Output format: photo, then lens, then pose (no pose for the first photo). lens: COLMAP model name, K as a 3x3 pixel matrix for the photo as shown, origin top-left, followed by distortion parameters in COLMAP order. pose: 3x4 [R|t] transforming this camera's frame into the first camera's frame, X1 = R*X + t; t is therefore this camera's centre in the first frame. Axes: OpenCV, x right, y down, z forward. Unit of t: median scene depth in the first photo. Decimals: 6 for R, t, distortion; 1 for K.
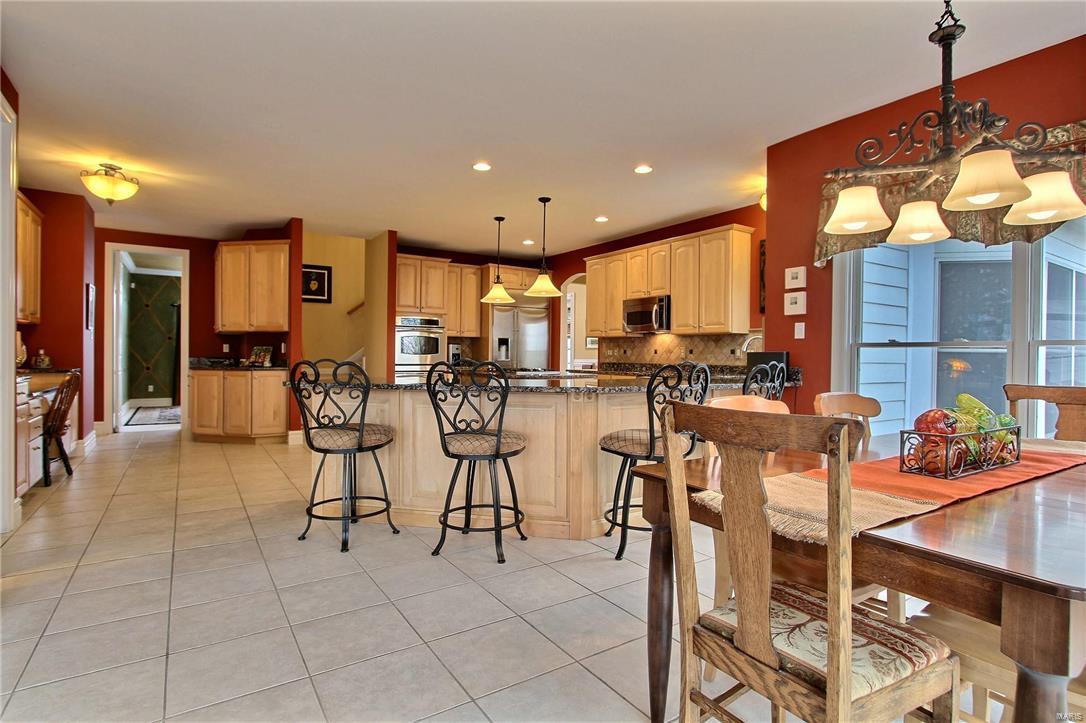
lens RADIAL K [[542.4, 0, 543.0], [0, 542.4, 361.5], [0, 0, 1]] dist [0.000099, 0.000025]
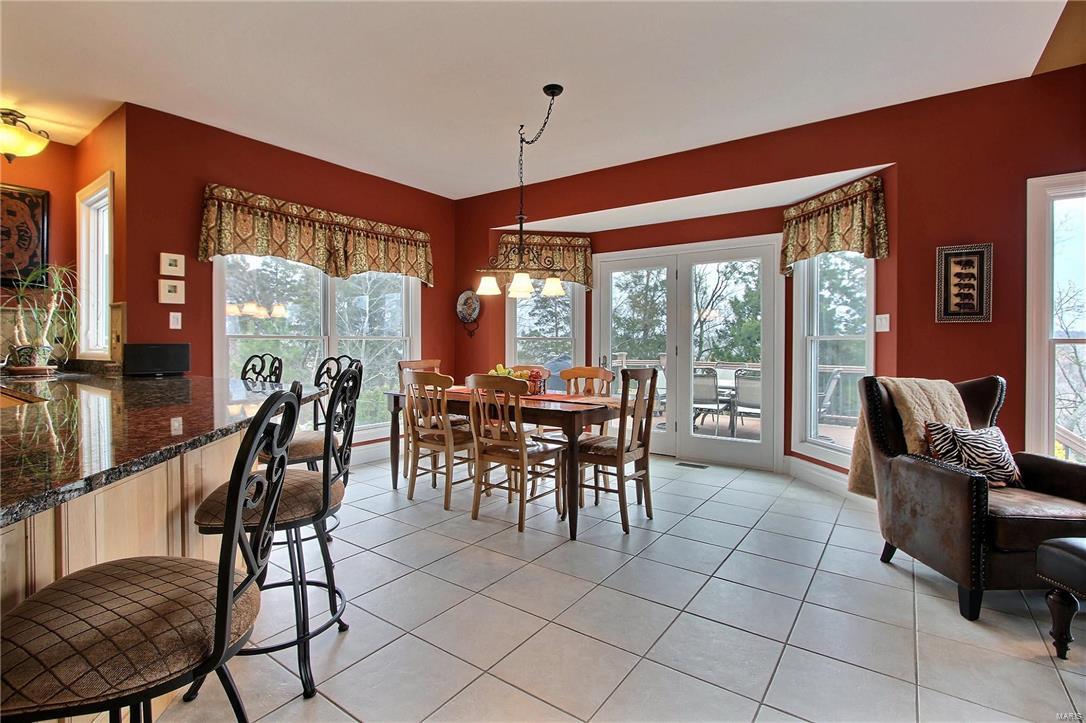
lens RADIAL K [[516.7, 0, 540.2], [0, 516.7, 348.9], [0, 0, 1]] dist [-0.035079, 0.000113]
pose [[-0.354457, -0.022521, 0.934801, -0.397660], [0.006181, 0.999632, 0.026427, -0.017461], [-0.935052, 0.015145, -0.354187, 0.474419]]
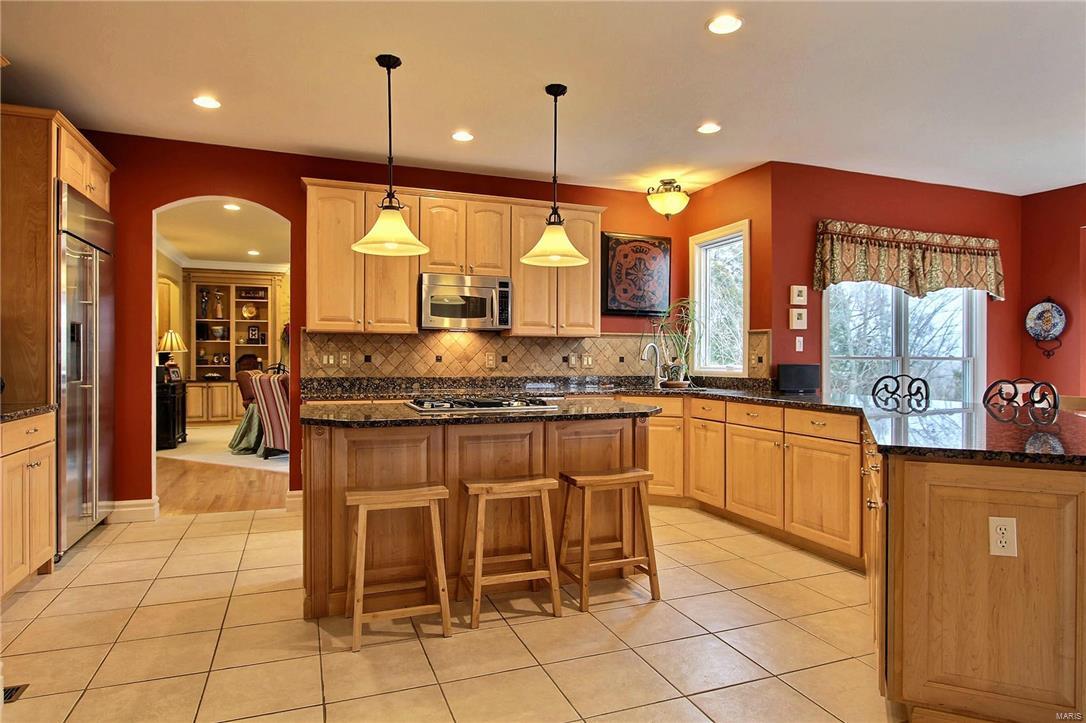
lens RADIAL K [[647.2, 0, 543.0], [0, 647.2, 361.5], [0, 0, 1]] dist [-0.000483, -0.000069]
pose [[0.211883, -0.016085, 0.977163, -0.609113], [0.006699, 0.999865, 0.015006, -0.029485], [-0.977272, 0.003367, 0.211962, 0.816623]]
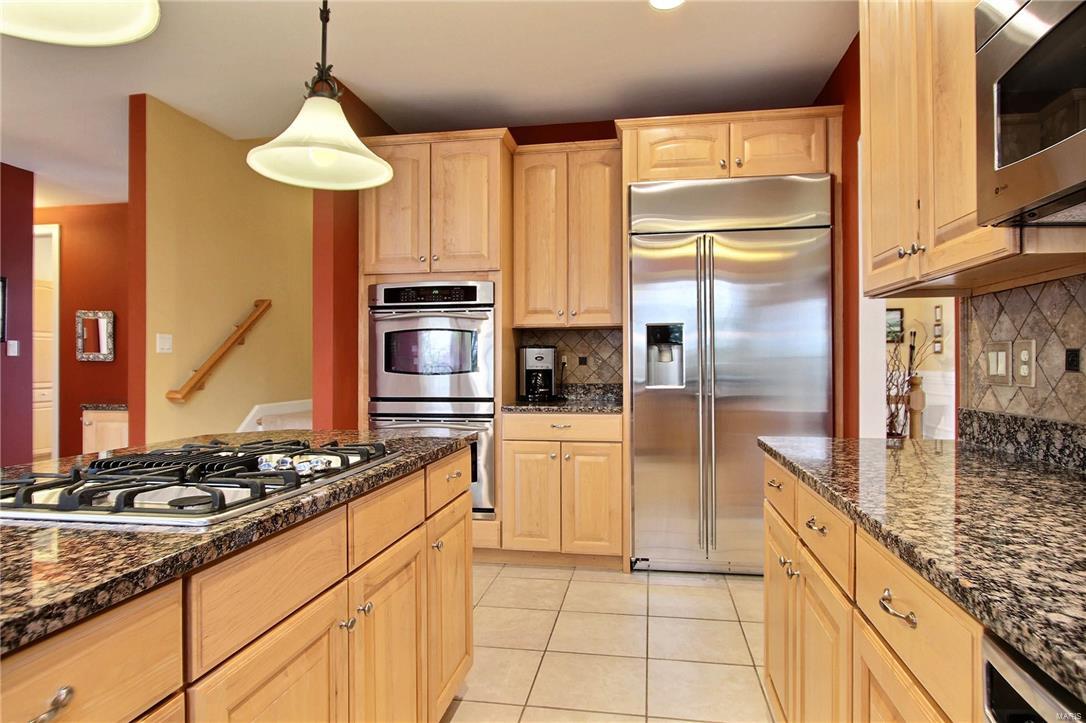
lens RADIAL K [[641.2, 0, 543.0], [0, 641.2, 361.5], [0, 0, 1]] dist [-0.000406, 0.000056]
pose [[0.724749, -0.014052, -0.688870, 0.213016], [0.002536, 0.999840, -0.017728, -0.017358], [0.689008, 0.011101, 0.724668, 0.897414]]
